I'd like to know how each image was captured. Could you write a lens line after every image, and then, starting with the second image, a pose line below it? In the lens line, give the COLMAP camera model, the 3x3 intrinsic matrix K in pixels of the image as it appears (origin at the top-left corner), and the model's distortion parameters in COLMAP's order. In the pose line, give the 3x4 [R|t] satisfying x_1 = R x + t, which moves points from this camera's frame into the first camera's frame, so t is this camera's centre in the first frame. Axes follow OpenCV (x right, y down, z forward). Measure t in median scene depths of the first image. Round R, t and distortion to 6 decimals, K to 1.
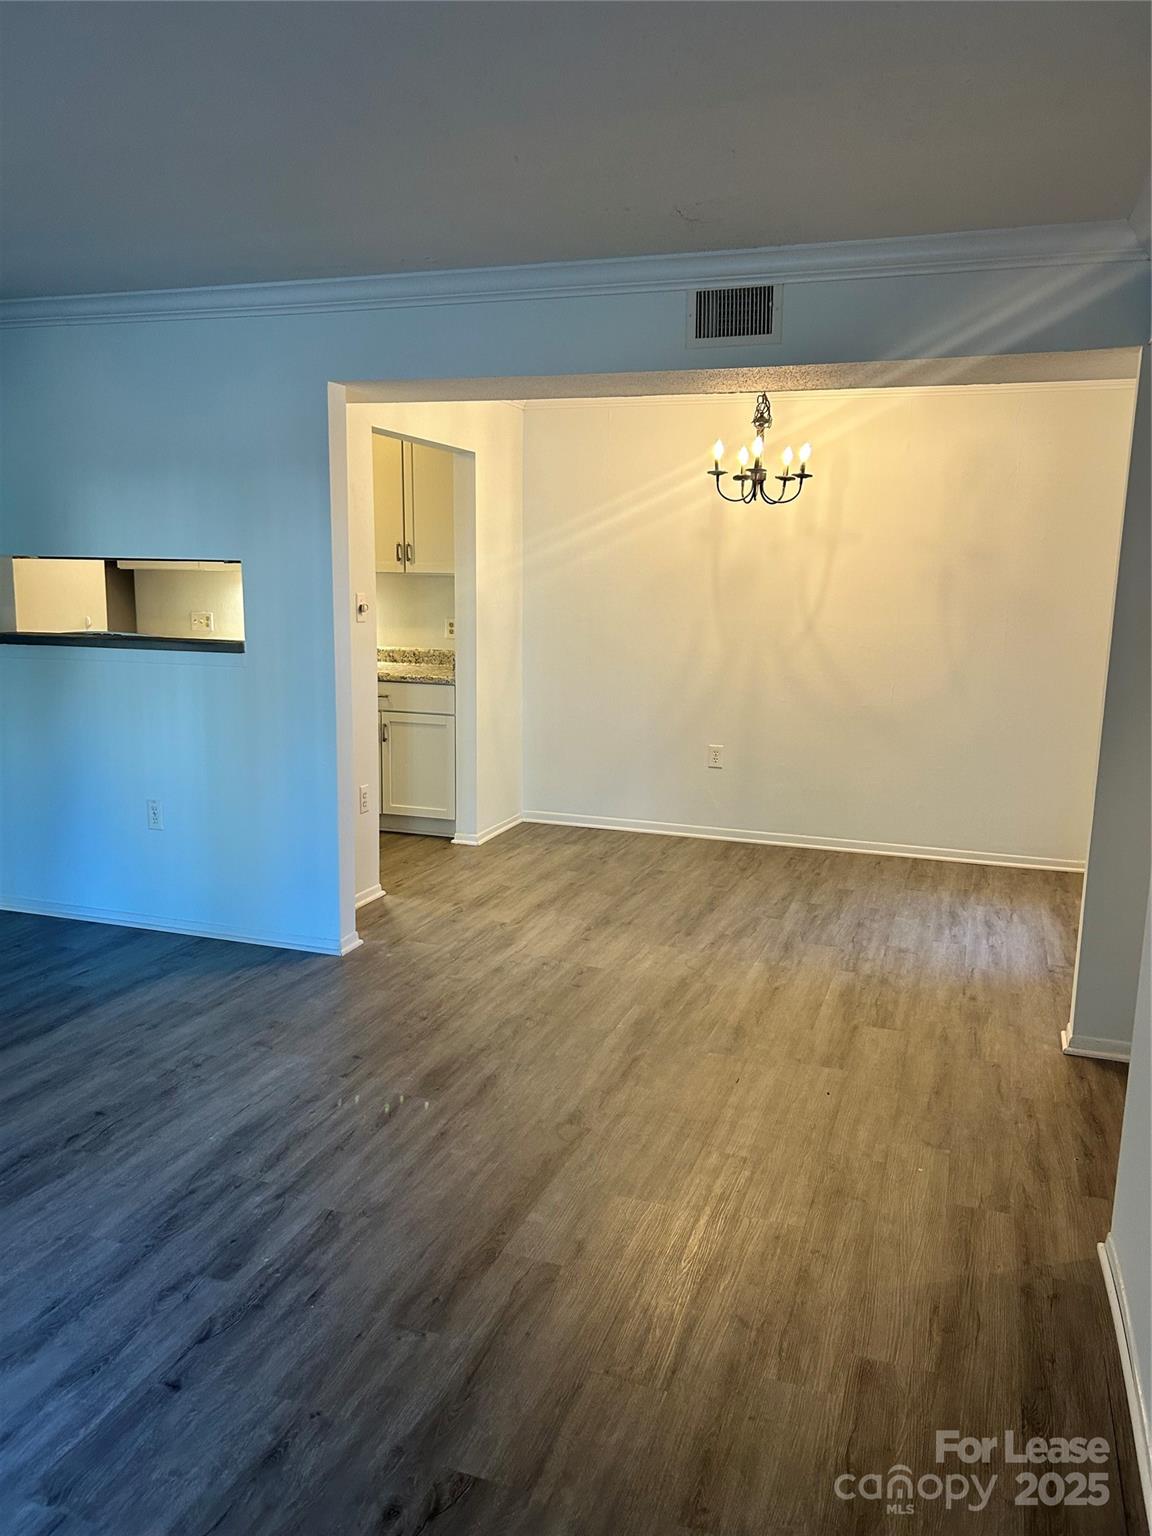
lens RADIAL K [[1151.2, 0, 571.4], [0, 1151.2, 767.9], [0, 0, 1]] dist [0.048528, -0.033763]
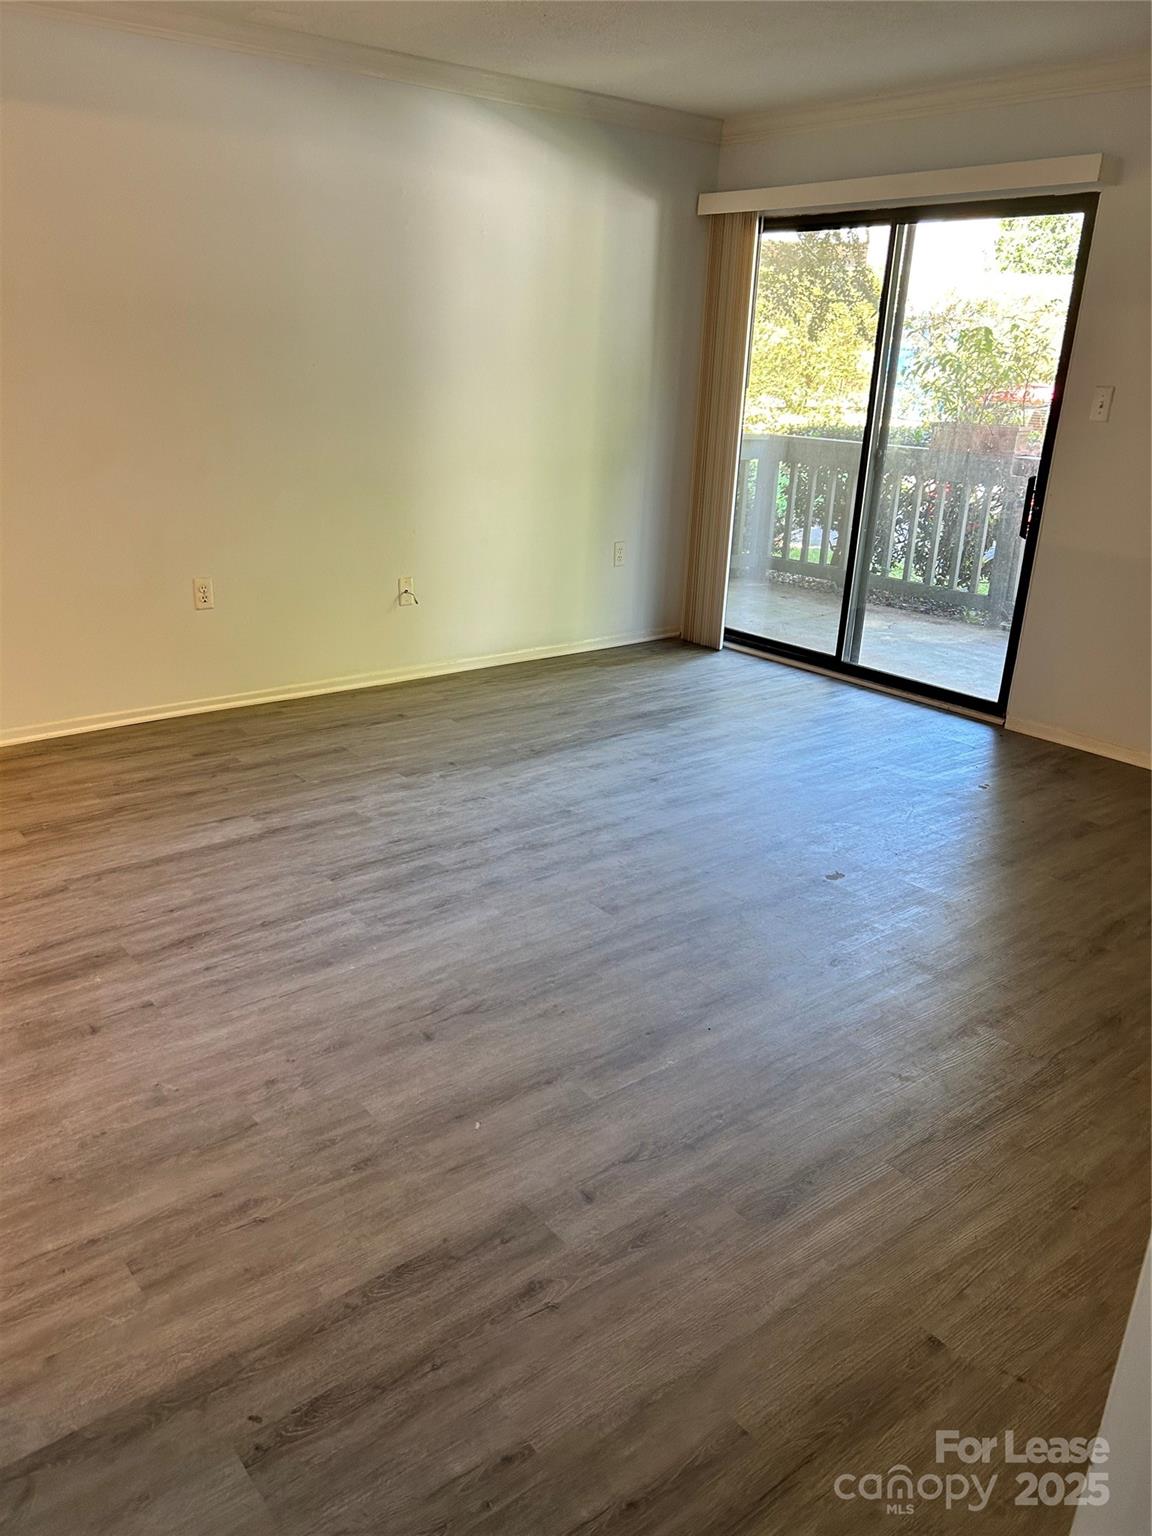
lens RADIAL K [[1151.2, 0, 575.0], [0, 1151.2, 769.0], [0, 0, 1]] dist [0.048528, -0.033763]
pose [[-0.850261, -0.220671, 0.477871, -0.620765], [0.044938, 0.874129, 0.483611, -0.189185], [-0.524440, 0.432670, -0.733321, 1.078805]]
